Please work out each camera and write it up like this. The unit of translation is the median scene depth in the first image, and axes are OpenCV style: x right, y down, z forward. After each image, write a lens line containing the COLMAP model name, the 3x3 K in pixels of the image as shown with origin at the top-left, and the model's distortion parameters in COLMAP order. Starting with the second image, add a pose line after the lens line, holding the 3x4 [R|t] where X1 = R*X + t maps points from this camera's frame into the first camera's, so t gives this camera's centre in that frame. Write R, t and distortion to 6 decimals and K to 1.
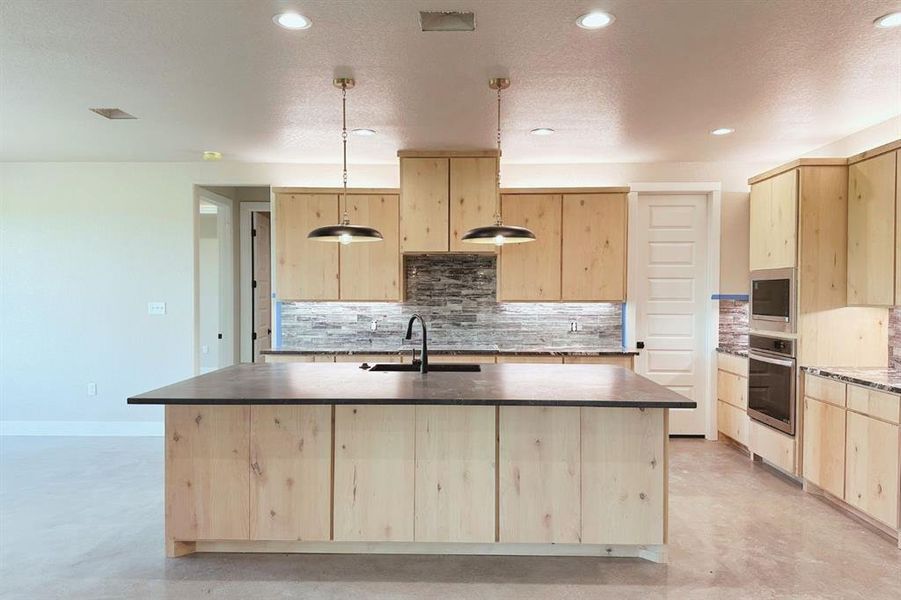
lens RADIAL K [[631.4, 0, 453.5], [0, 631.4, 307.1], [0, 0, 1]] dist [0.110523, -0.152473]
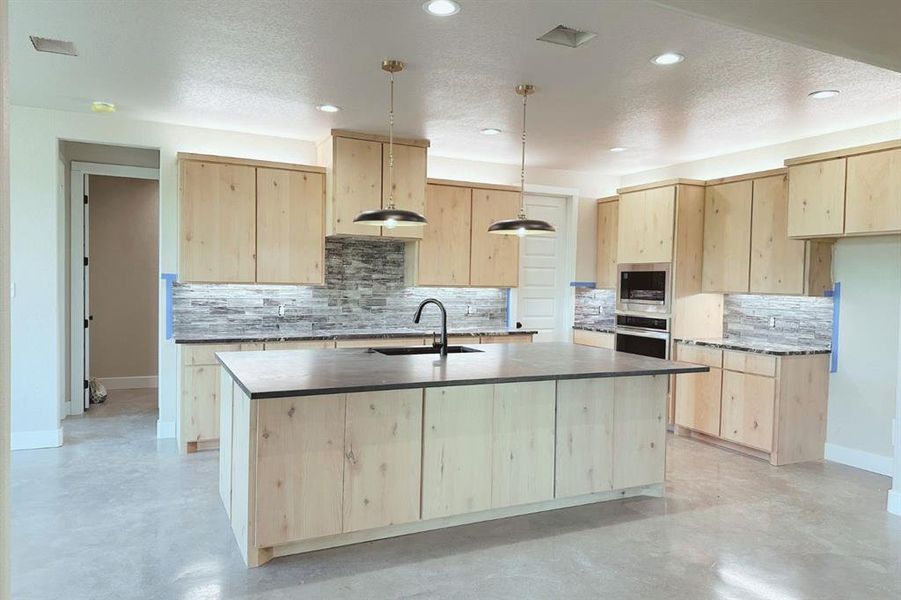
lens RADIAL K [[631.4, 0, 453.5], [0, 631.4, 307.1], [0, 0, 1]] dist [0.110523, -0.152473]
pose [[0.889124, -0.005032, 0.457638, -0.361947], [-0.007115, 0.999667, 0.024816, -0.000660], [-0.457611, -0.025321, 0.888792, 0.046675]]
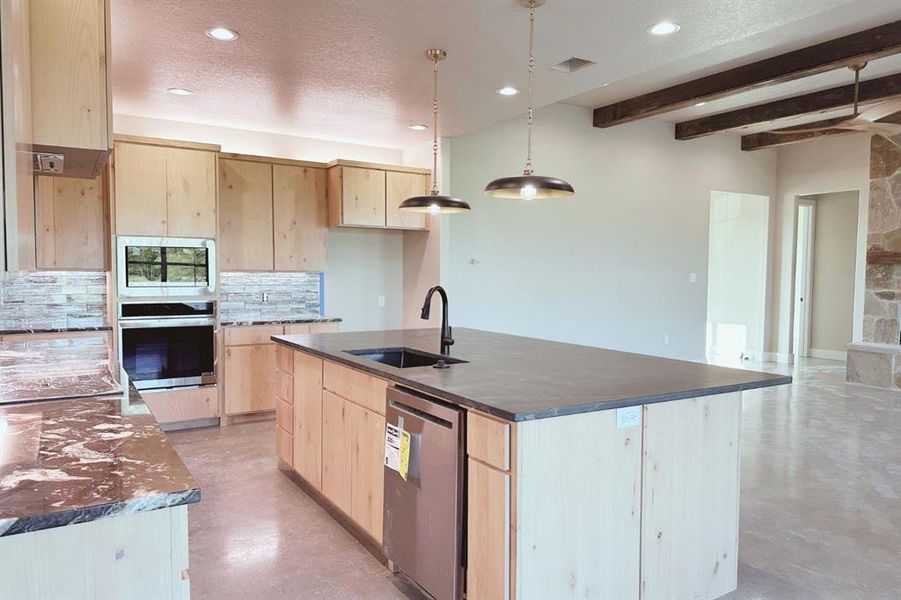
lens RADIAL K [[631.4, 0, 453.5], [0, 631.4, 307.1], [0, 0, 1]] dist [0.110523, -0.152473]
pose [[-0.552729, -0.055764, 0.831493, -0.543488], [0.009612, 0.997266, 0.073271, -0.015176], [-0.833305, 0.048491, -0.550682, 1.041222]]
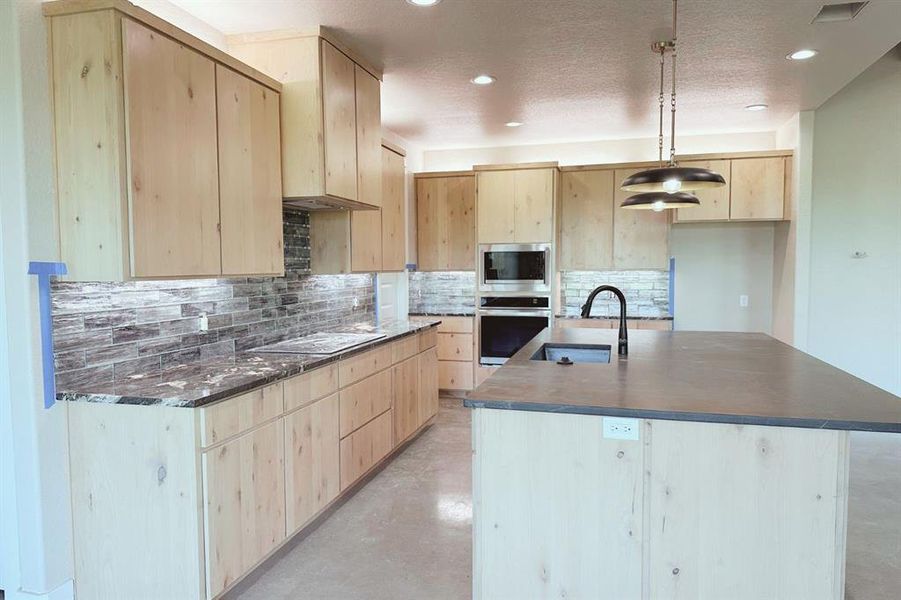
lens RADIAL K [[631.4, 0, 453.5], [0, 631.4, 307.1], [0, 0, 1]] dist [0.110523, -0.152473]
pose [[0.223592, -0.068210, 0.972293, -0.660460], [0.027434, 0.997593, 0.063676, -0.013679], [-0.974297, 0.012436, 0.224925, 0.732675]]
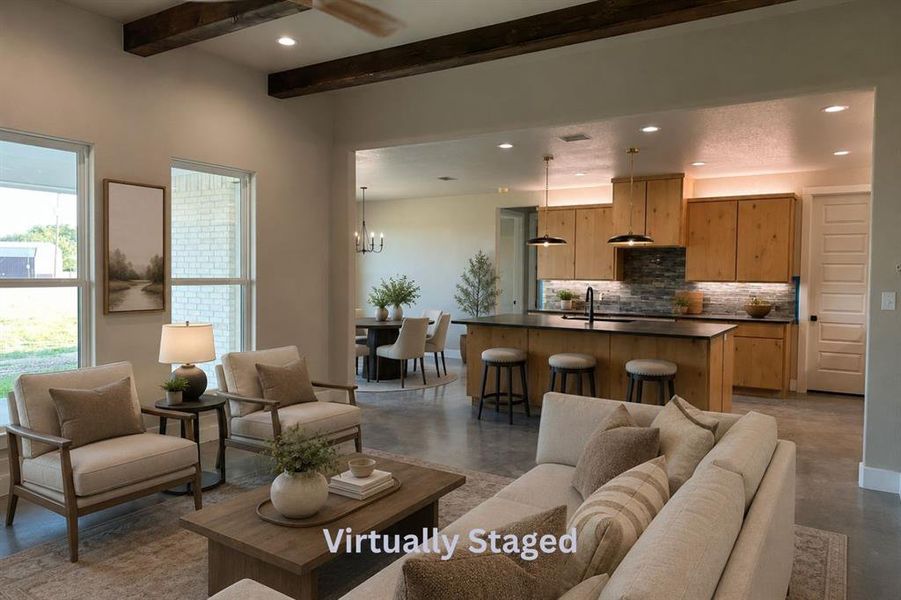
lens RADIAL K [[631.4, 0, 453.5], [0, 631.4, 307.1], [0, 0, 1]] dist [0.110523, -0.152473]
pose [[0.855186, 0.034248, -0.517188, 0.371163], [-0.020810, 0.999279, 0.031760, 0.014331], [0.517903, -0.016398, 0.855282, -0.466467]]
